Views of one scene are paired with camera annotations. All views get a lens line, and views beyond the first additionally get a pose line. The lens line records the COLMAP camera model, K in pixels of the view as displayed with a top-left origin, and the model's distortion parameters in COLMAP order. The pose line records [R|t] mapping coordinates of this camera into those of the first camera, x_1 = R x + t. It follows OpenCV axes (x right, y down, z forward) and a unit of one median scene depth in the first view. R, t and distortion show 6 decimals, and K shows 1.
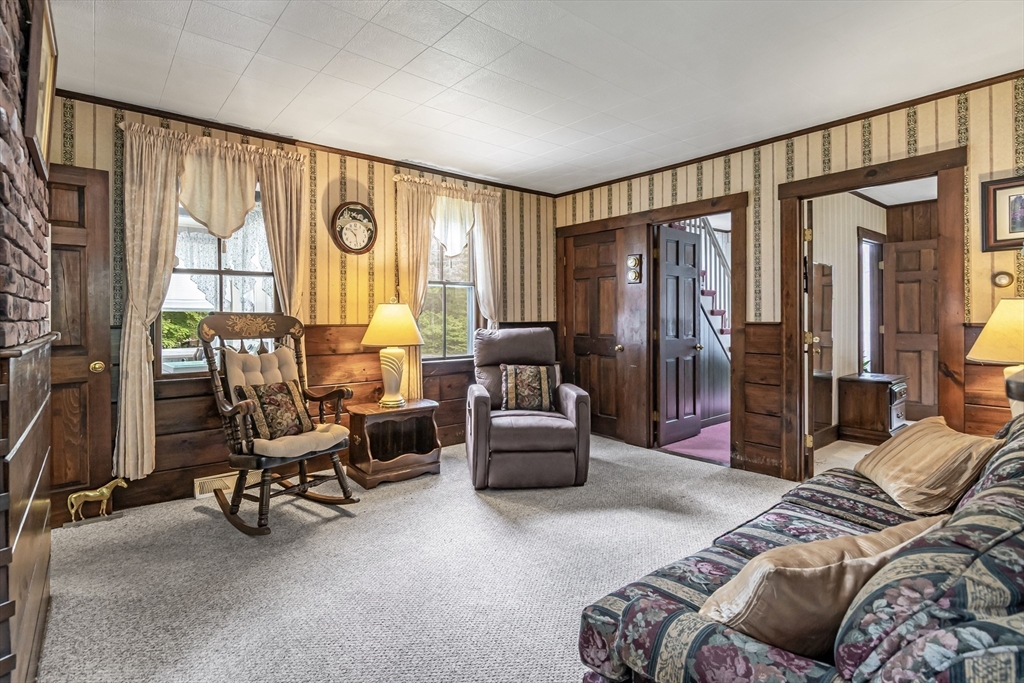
lens RADIAL K [[525.4, 0, 502.0], [0, 525.4, 322.7], [0, 0, 1]] dist [0.000557, 0.001583]
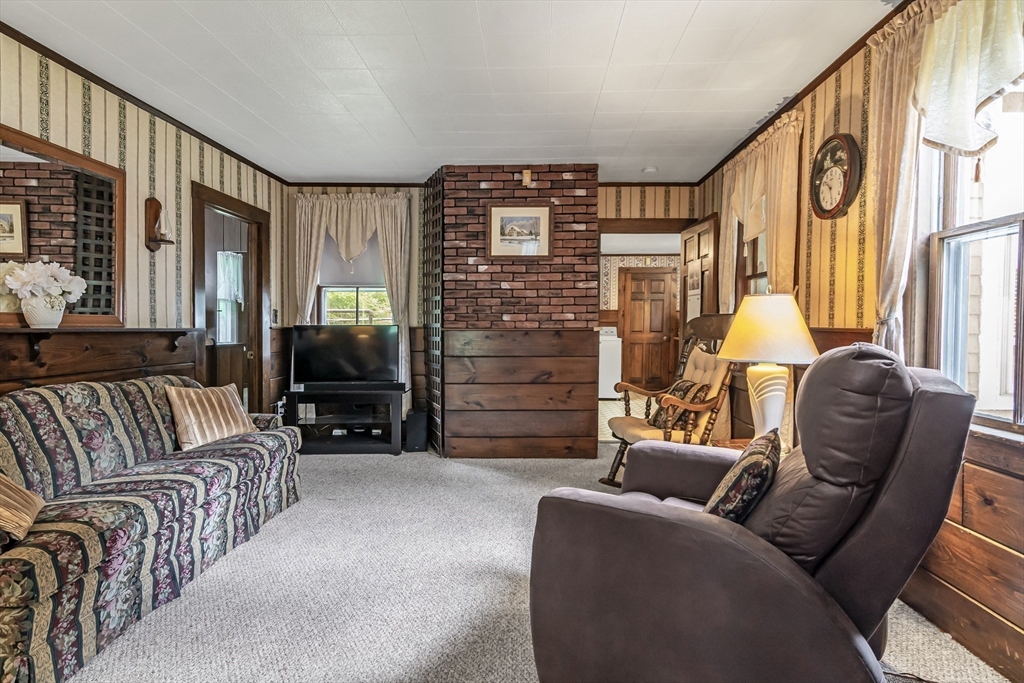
lens RADIAL K [[525.4, 0, 514.6], [0, 525.4, 341.0], [0, 0, 1]] dist [0.000557, 0.001583]
pose [[-0.642741, 0.024747, -0.765684, 0.471069], [0.002195, 0.999534, 0.030462, -0.000971], [0.766080, 0.017898, -0.642496, 1.132510]]
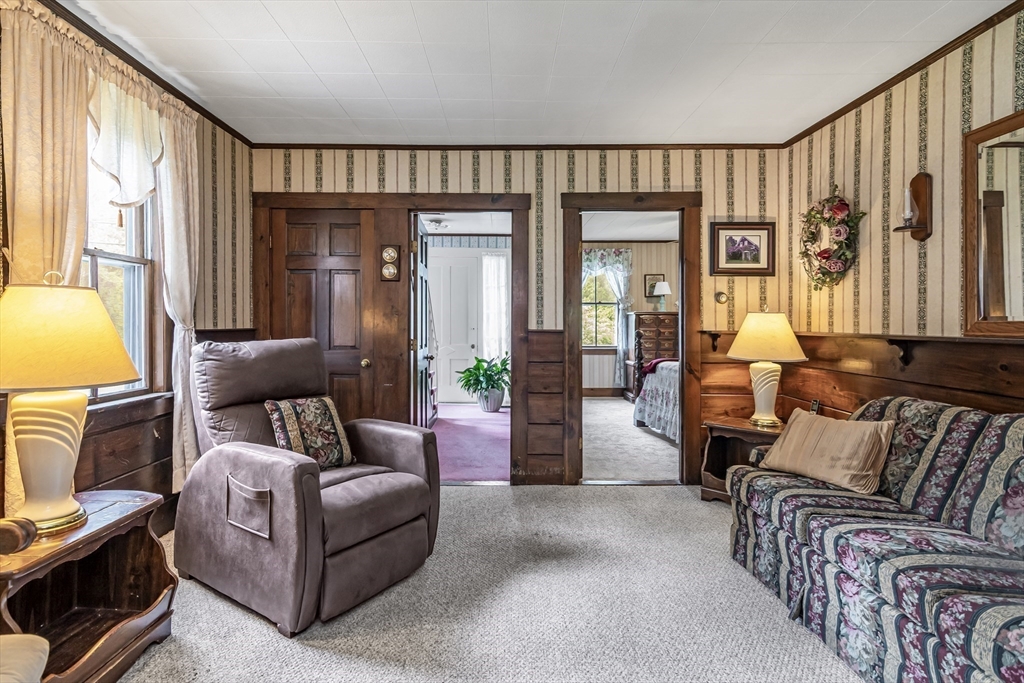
lens RADIAL K [[525.4, 0, 501.0], [0, 525.4, 323.1], [0, 0, 1]] dist [0.000557, 0.001583]
pose [[0.627079, 0.007739, 0.778917, -0.317226], [-0.001080, 0.999958, -0.009066, -0.004325], [-0.778955, 0.004843, 0.627062, 0.445412]]
